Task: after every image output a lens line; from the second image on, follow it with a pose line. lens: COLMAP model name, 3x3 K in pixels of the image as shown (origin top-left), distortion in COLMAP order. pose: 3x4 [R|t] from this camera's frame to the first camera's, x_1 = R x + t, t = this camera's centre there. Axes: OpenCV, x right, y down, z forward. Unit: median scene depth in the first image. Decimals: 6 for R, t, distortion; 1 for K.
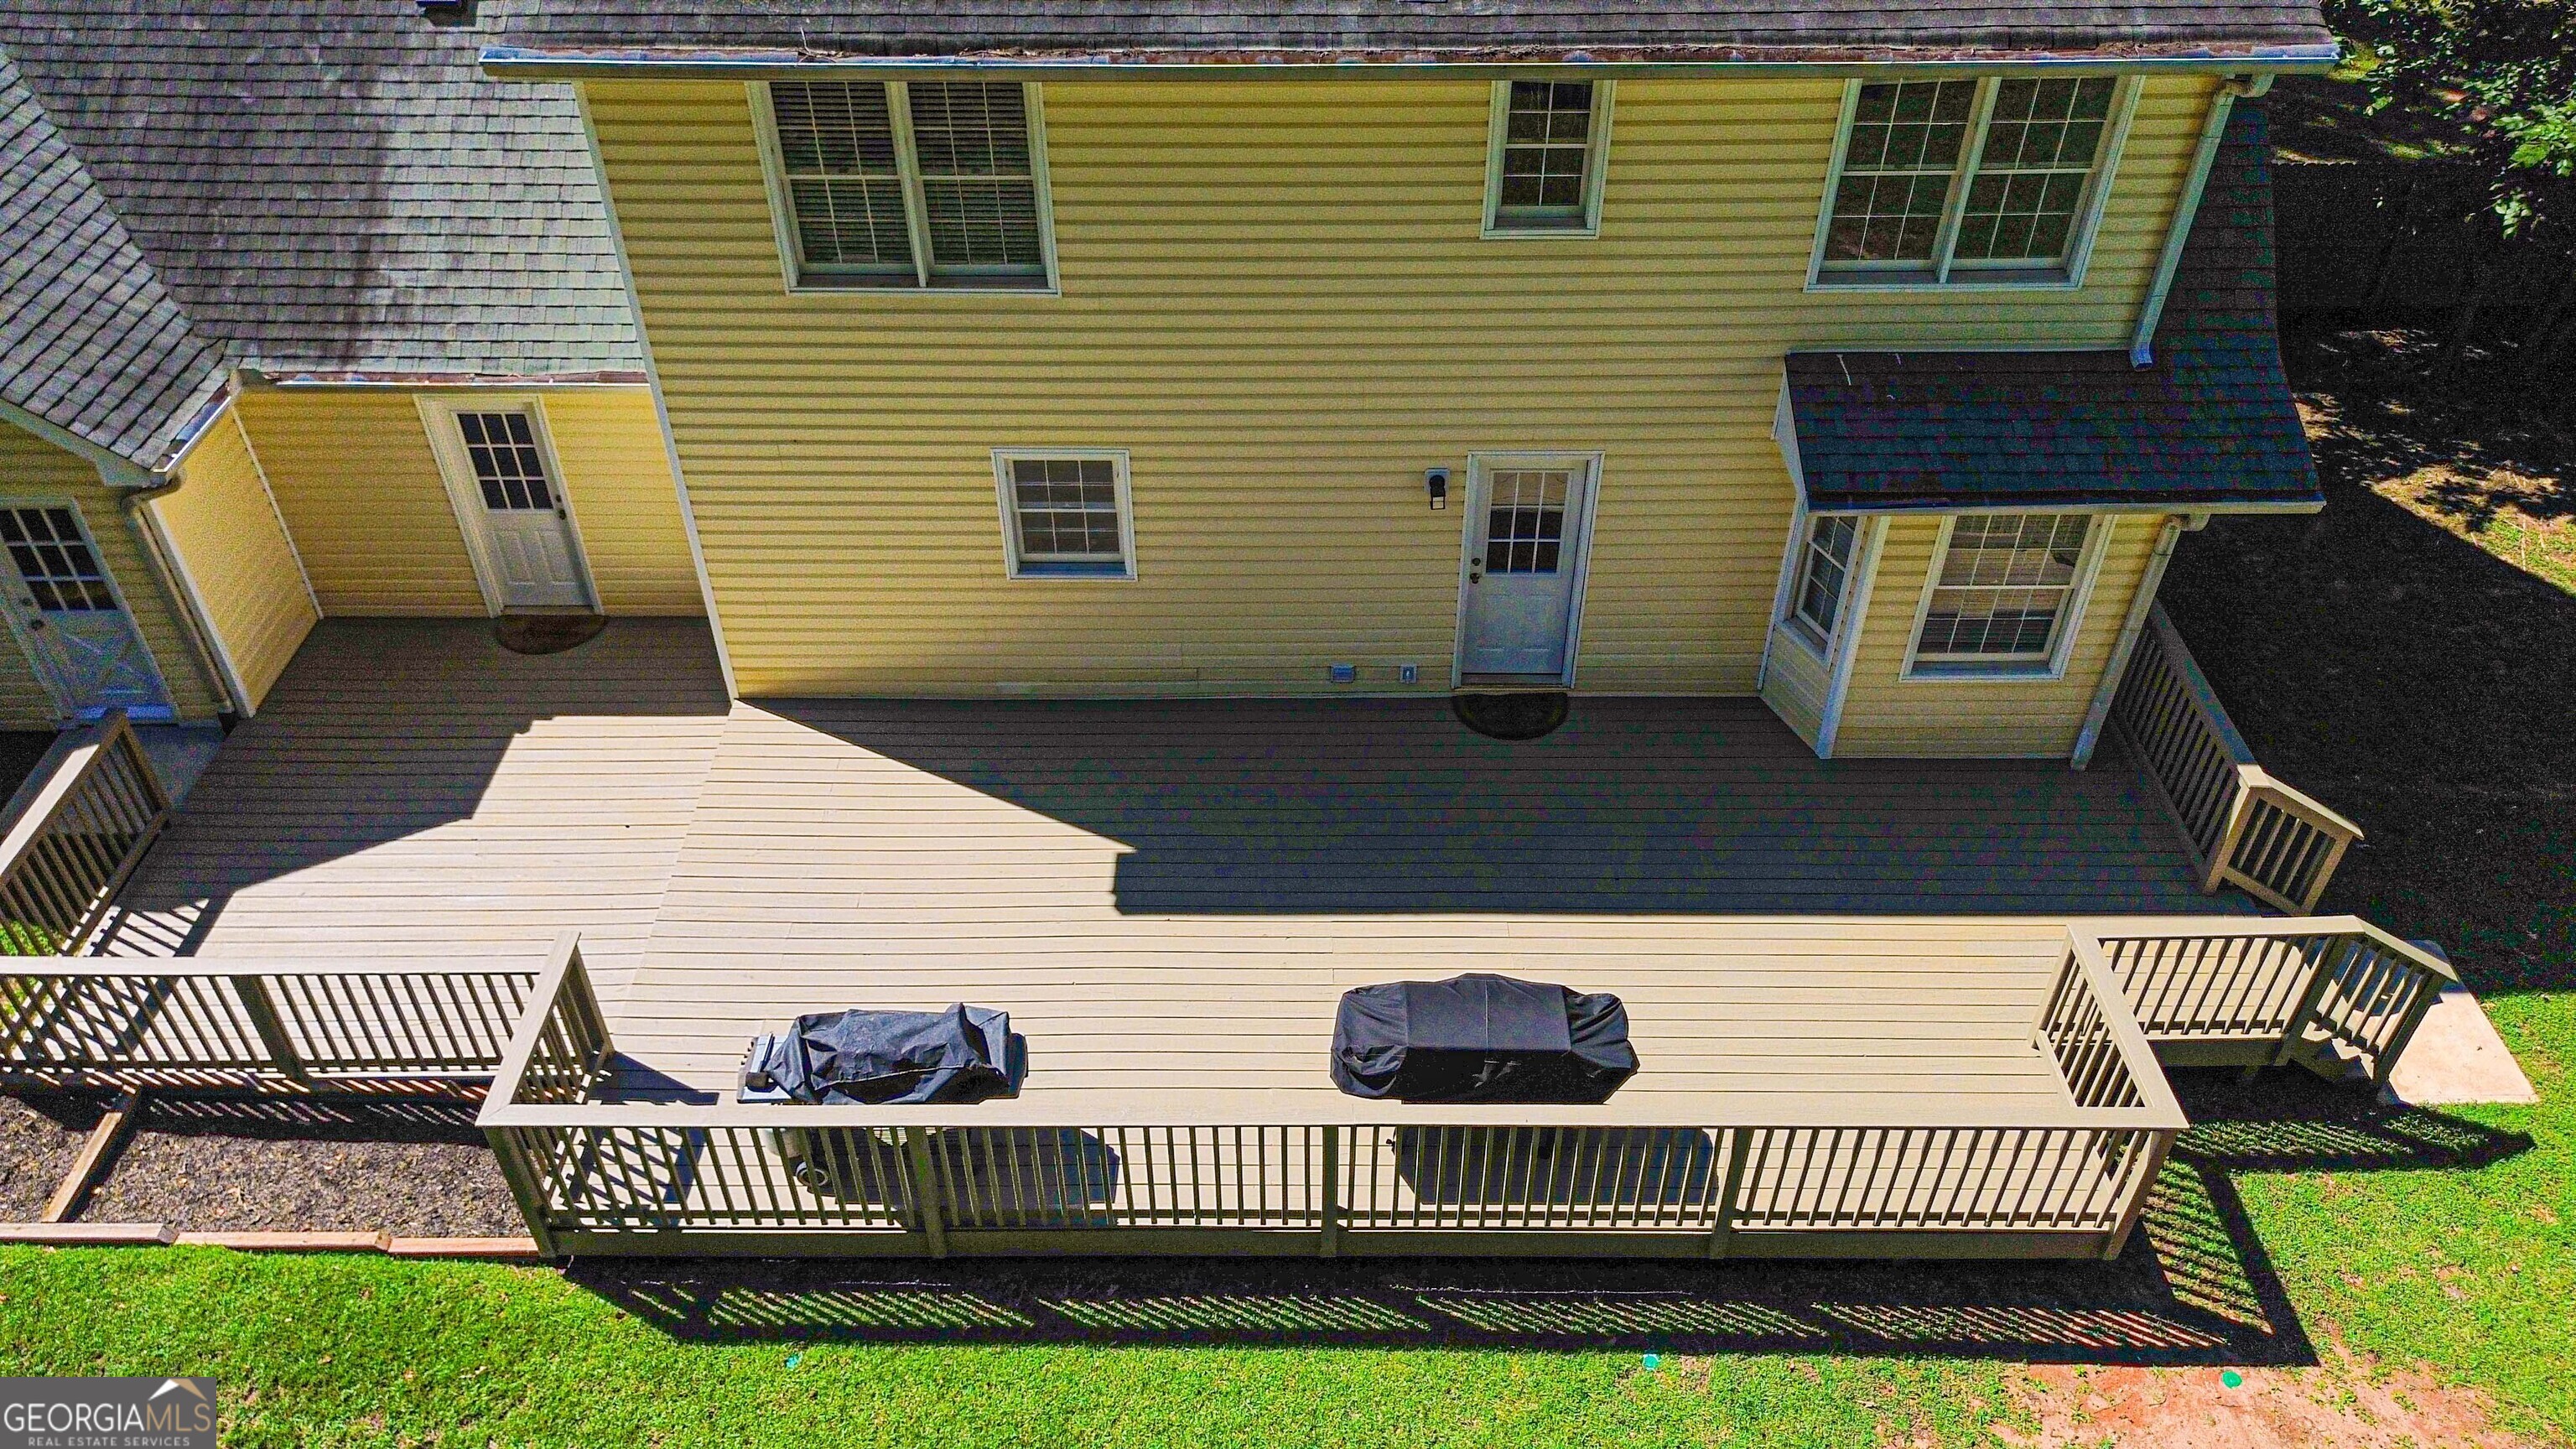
lens RADIAL K [[1828.1, 0, 1283.6], [0, 1828.1, 728.8], [0, 0, 1]] dist [0.073424, -0.077607]
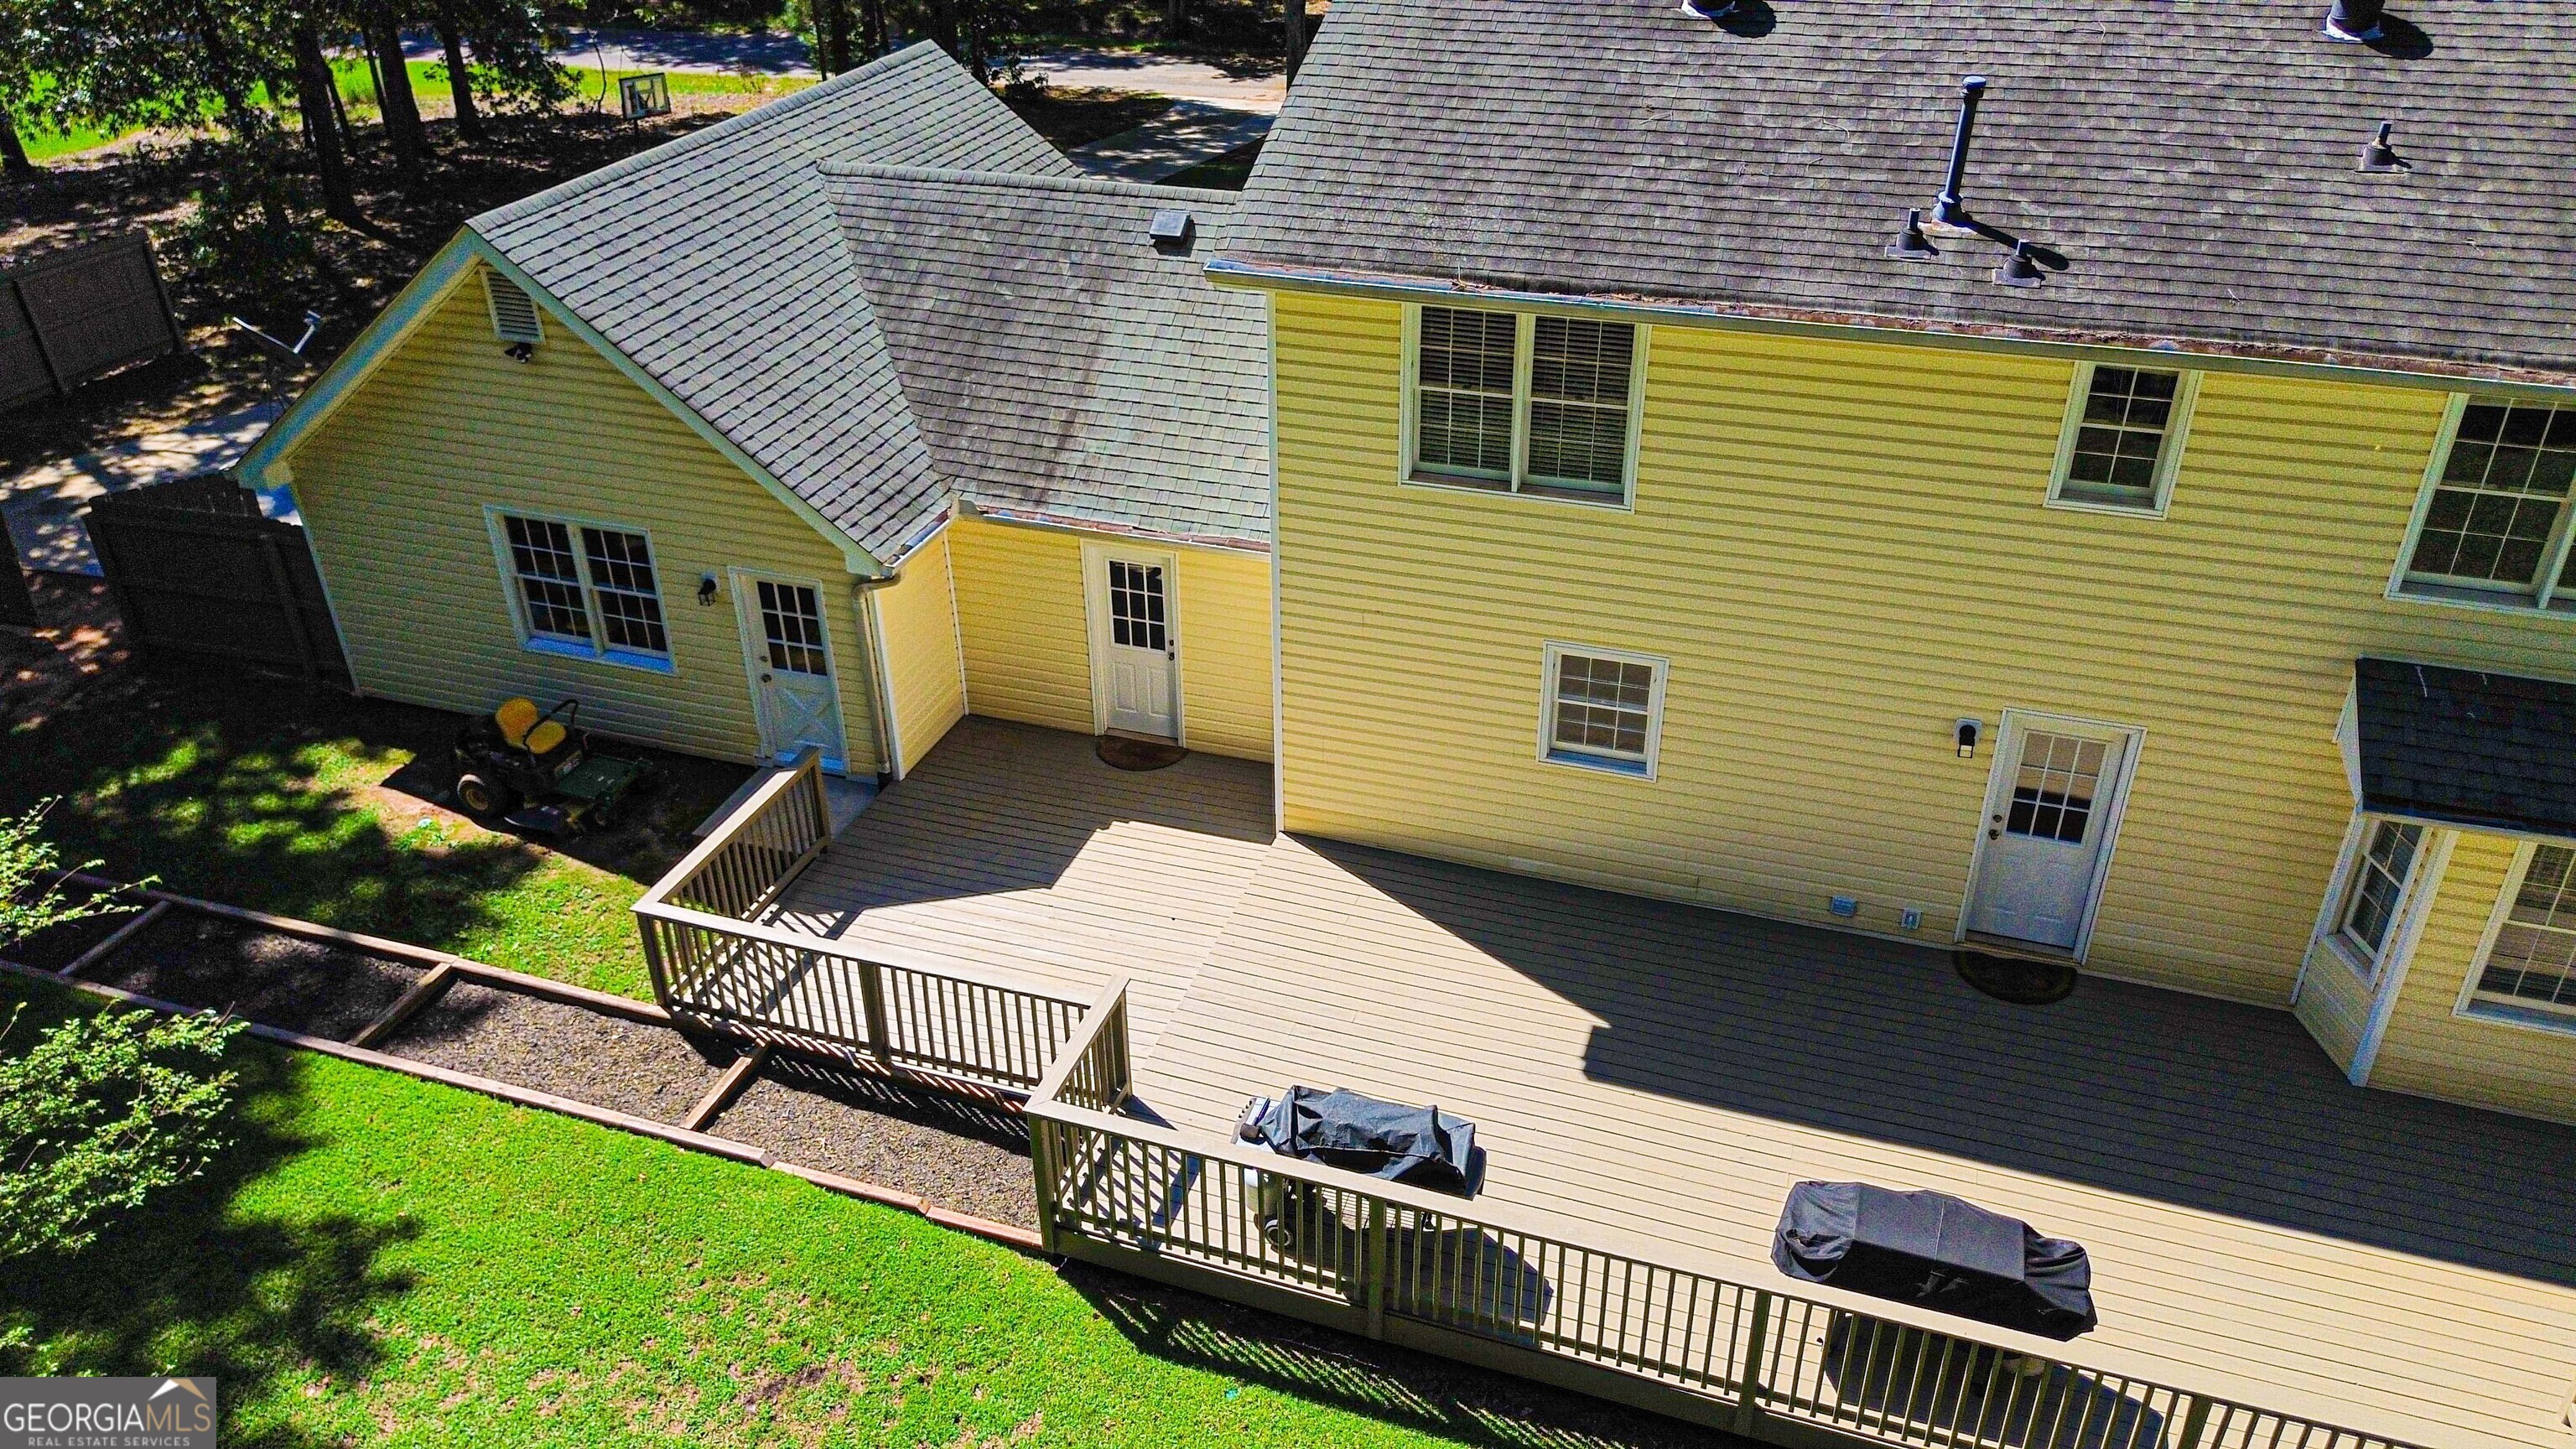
lens RADIAL K [[1828.1, 0, 1282.8], [0, 1828.1, 728.4], [0, 0, 1]] dist [0.073424, -0.077607]
pose [[0.948308, 0.154353, -0.277284, 0.006432], [-0.195664, 0.972290, -0.127934, 0.078367], [0.249854, 0.175575, 0.952232, -0.096699]]
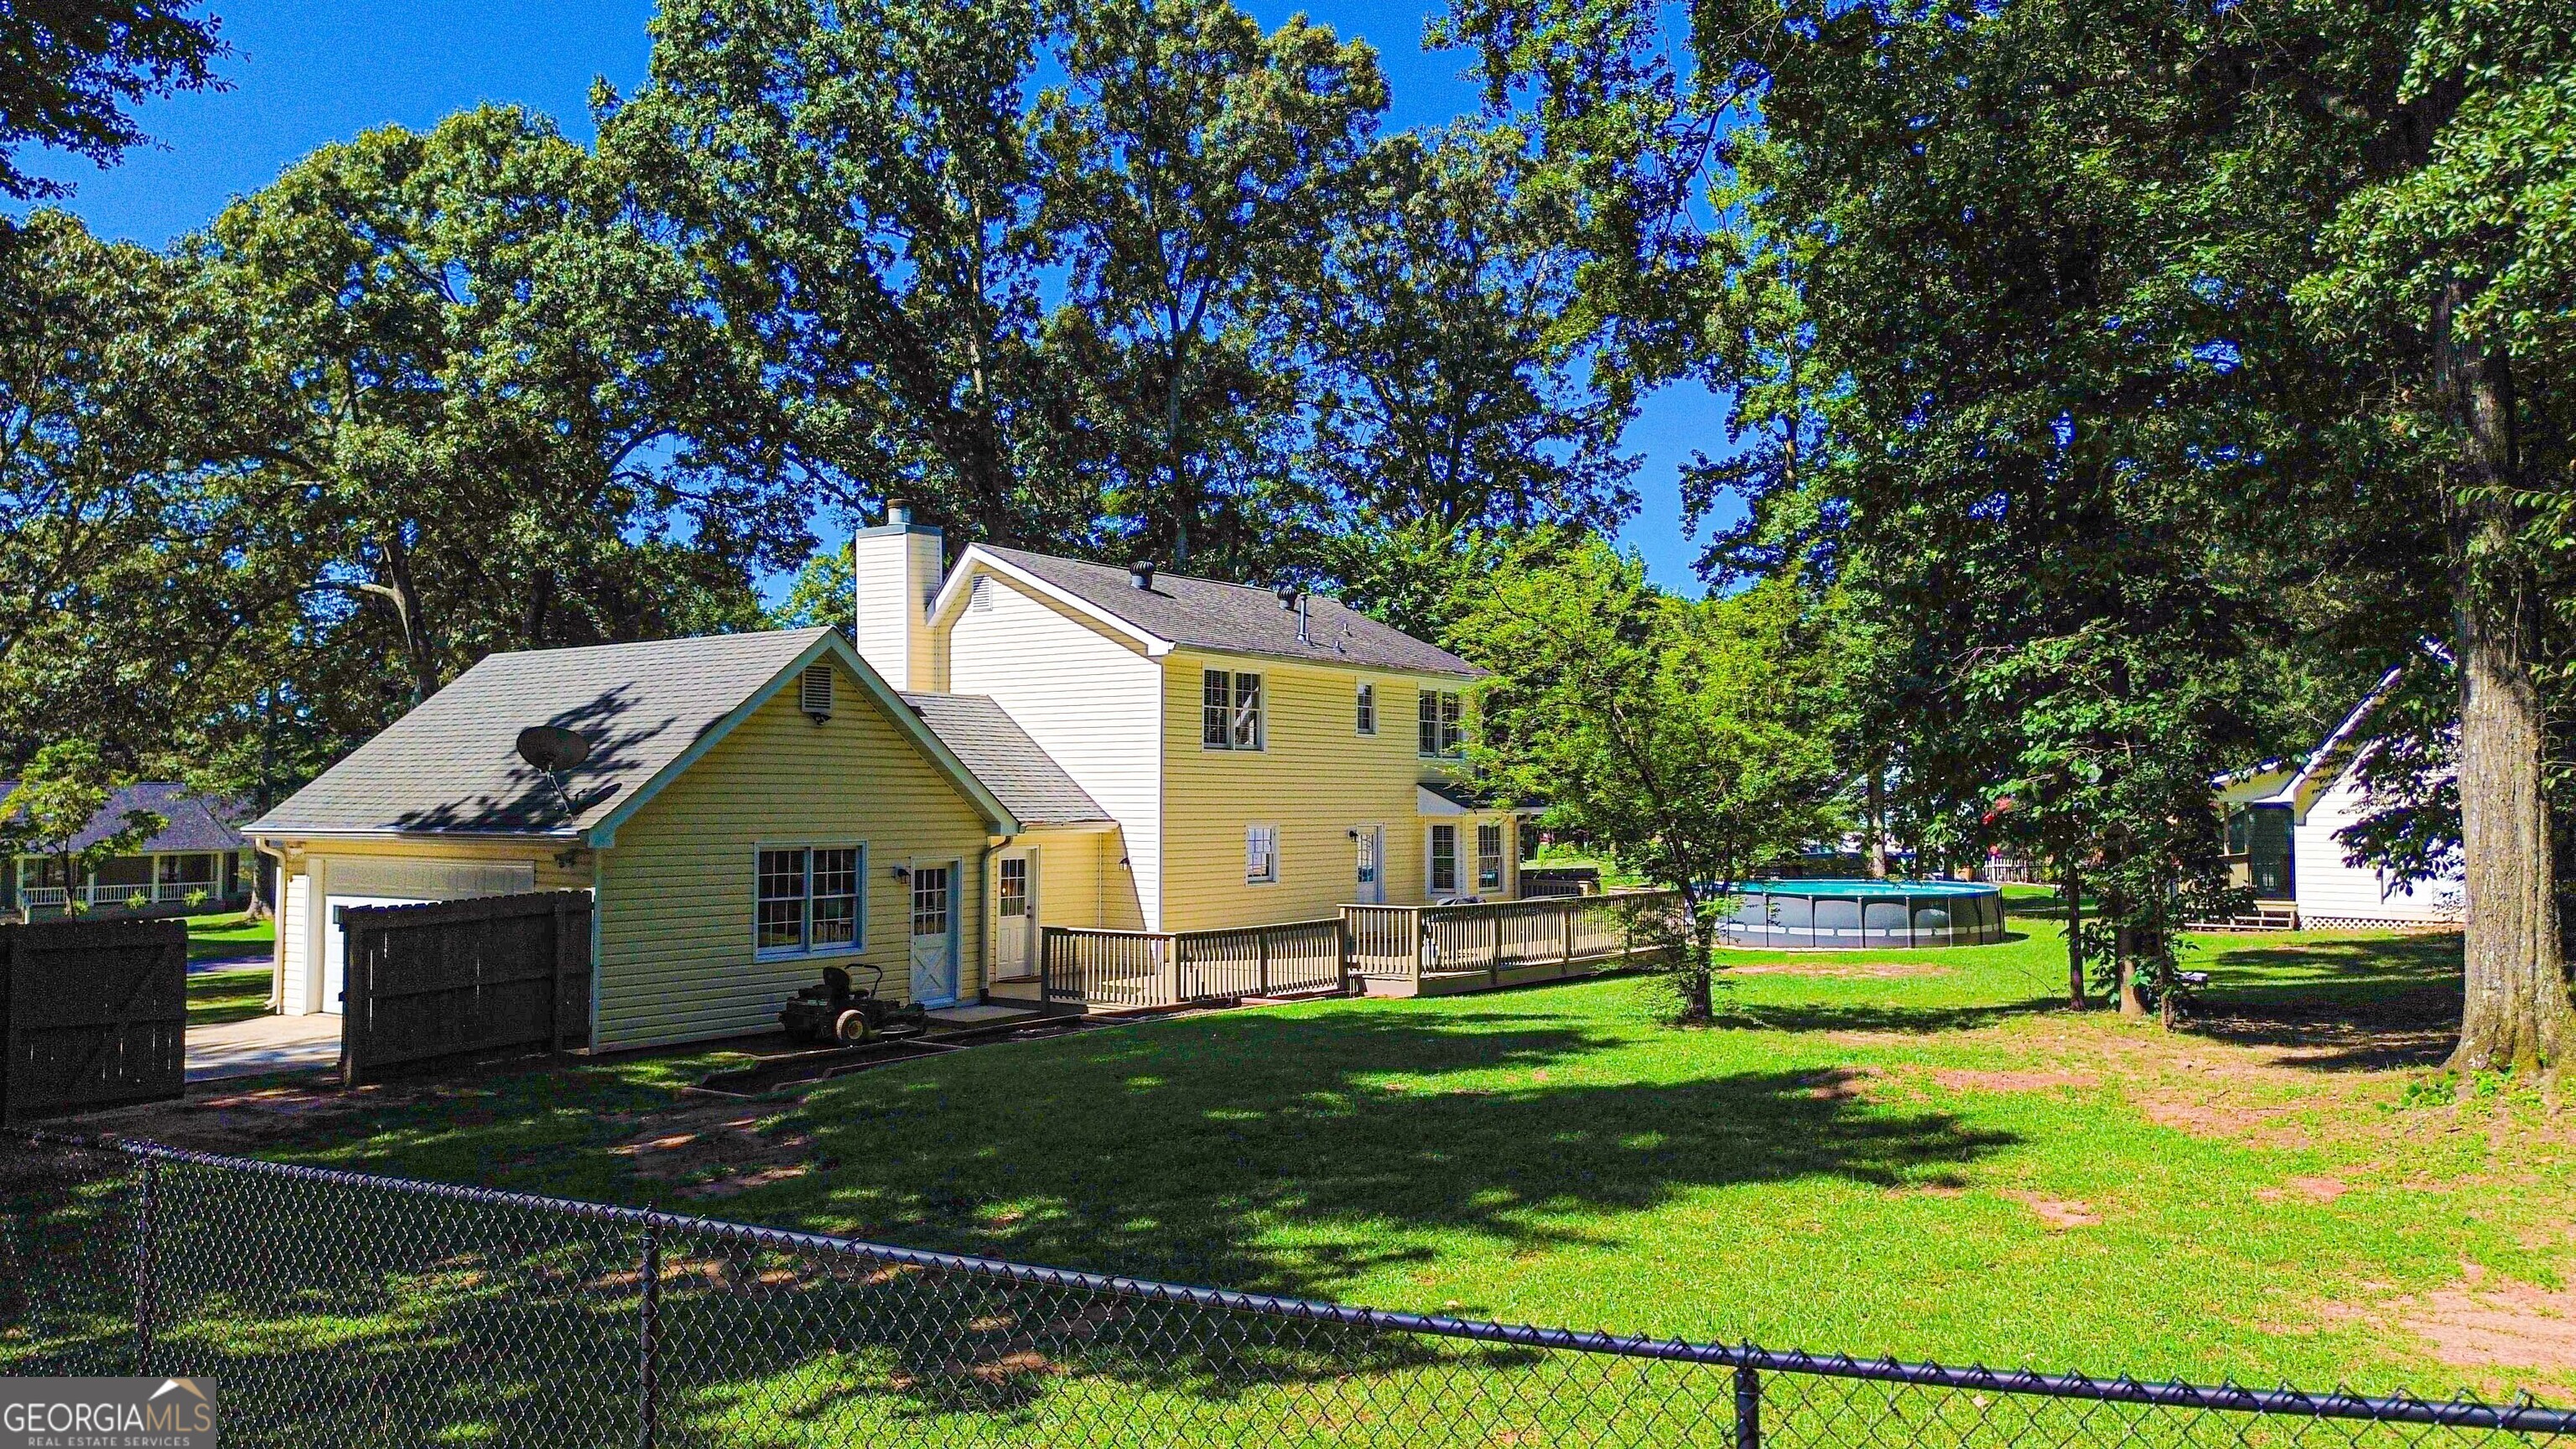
lens RADIAL K [[1828.1, 0, 1286.1], [0, 1828.1, 723.4], [0, 0, 1]] dist [0.073424, -0.077607]
pose [[0.602137, 0.038603, 0.797459, -2.241549], [0.510615, 0.749228, -0.421818, 0.867703], [-0.613762, 0.661187, 0.431427, -0.183790]]
